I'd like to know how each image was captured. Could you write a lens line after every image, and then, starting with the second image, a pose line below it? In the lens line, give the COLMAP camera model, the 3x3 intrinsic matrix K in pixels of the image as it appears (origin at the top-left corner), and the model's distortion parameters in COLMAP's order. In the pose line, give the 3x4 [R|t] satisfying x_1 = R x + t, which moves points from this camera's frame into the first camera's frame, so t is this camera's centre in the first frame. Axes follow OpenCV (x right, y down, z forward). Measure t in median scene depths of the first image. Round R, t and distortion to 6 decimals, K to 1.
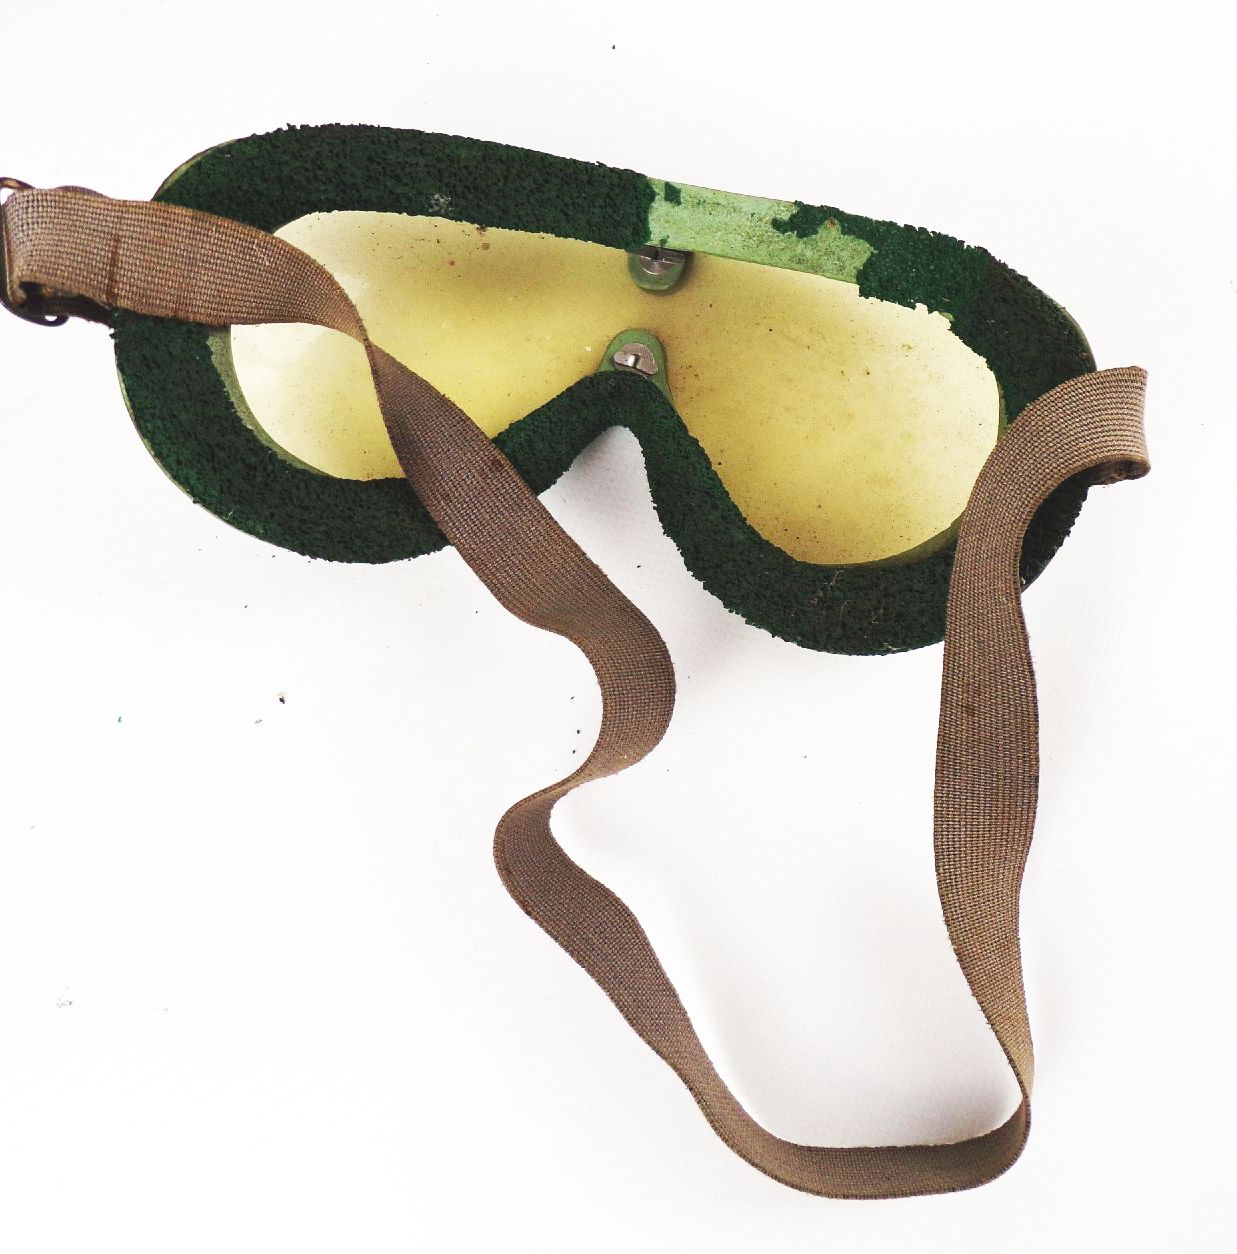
lens RADIAL K [[1334.4, 0, 618.4], [0, 1334.4, 626.5], [0, 0, 1]] dist [0.006506, 0.000000]
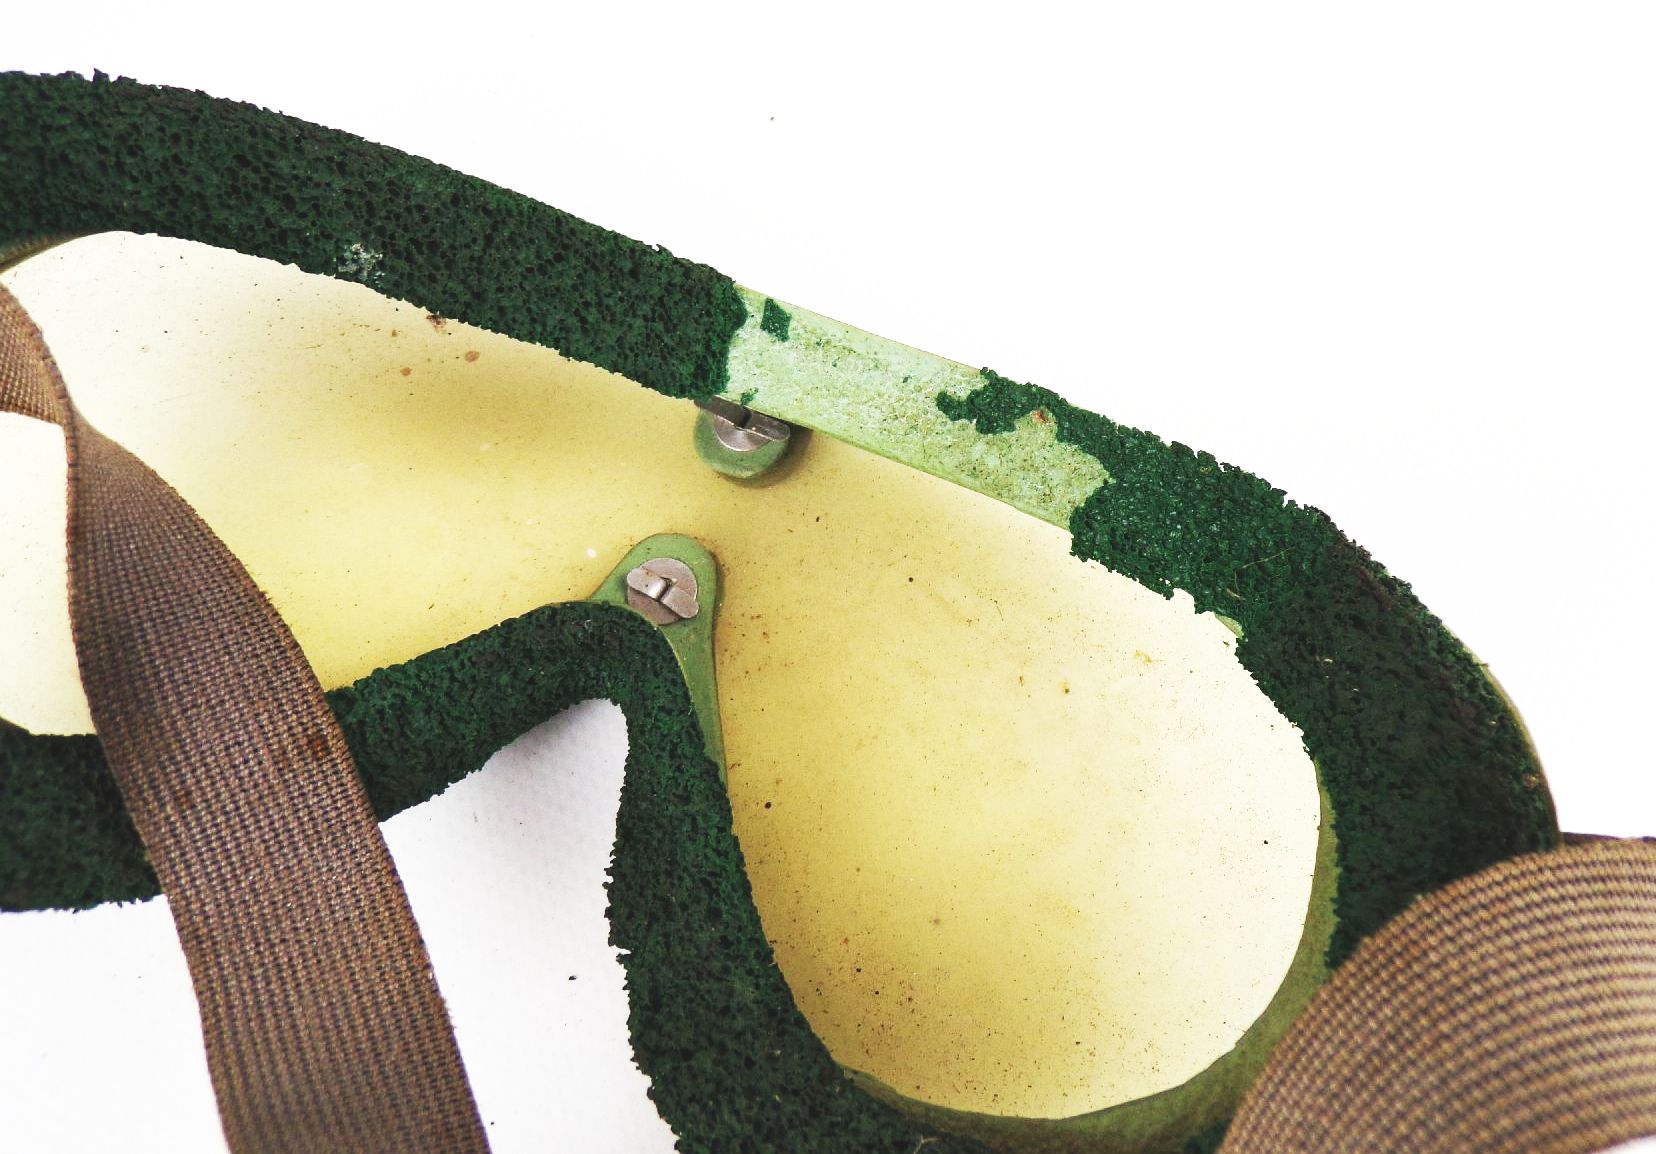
lens RADIAL K [[1196.3, 0, 828.3], [0, 1196.3, 577.1], [0, 0, 1]] dist [0.004358, -0.002597]
pose [[0.982524, 0.182654, -0.035843, 0.103619], [-0.186018, 0.970423, -0.153870, -0.146255], [0.006678, 0.157849, 0.987441, 0.524780]]
